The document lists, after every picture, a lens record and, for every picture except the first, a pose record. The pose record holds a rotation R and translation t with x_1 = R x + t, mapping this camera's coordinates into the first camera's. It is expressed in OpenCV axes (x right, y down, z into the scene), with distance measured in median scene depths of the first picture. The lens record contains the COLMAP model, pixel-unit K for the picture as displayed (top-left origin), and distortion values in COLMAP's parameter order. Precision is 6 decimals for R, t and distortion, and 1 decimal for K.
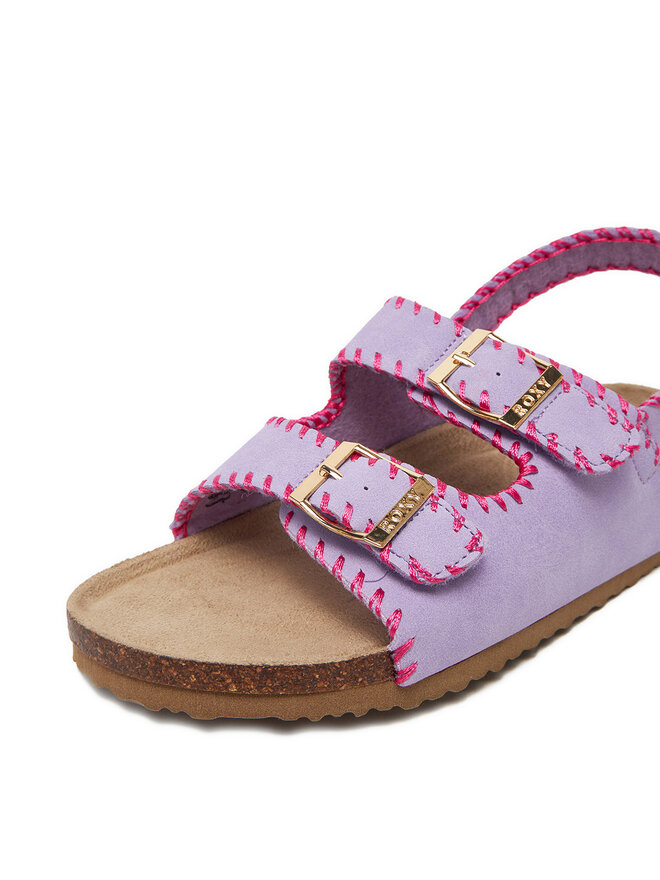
lens RADIAL K [[1157.4, 0, 330.0], [0, 1157.4, 440.0], [0, 0, 1]] dist [-0.549391, 6.274771]
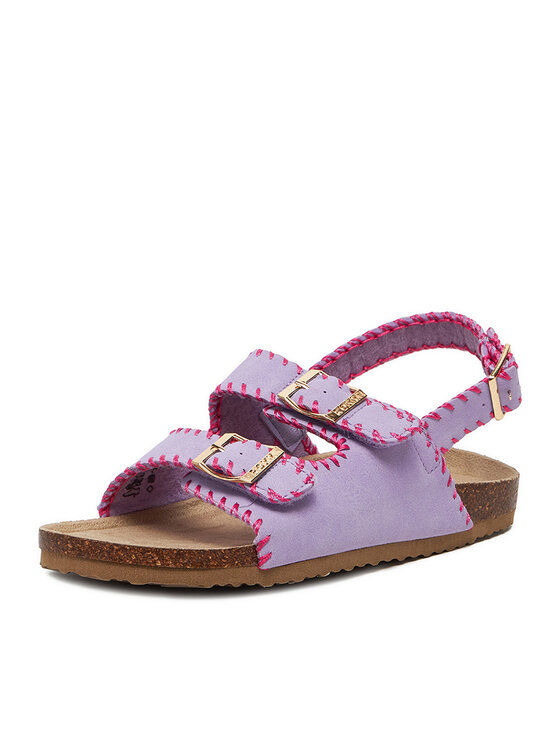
lens RADIAL K [[1399.4, 0, 280.0], [0, 1399.4, 373.0], [0, 0, 1]] dist [-0.000597, 0.061113]
pose [[0.997465, -0.003522, 0.071070, -0.041260], [0.016139, 0.983943, -0.177749, 0.239625], [-0.069303, 0.178446, 0.981506, -0.787061]]
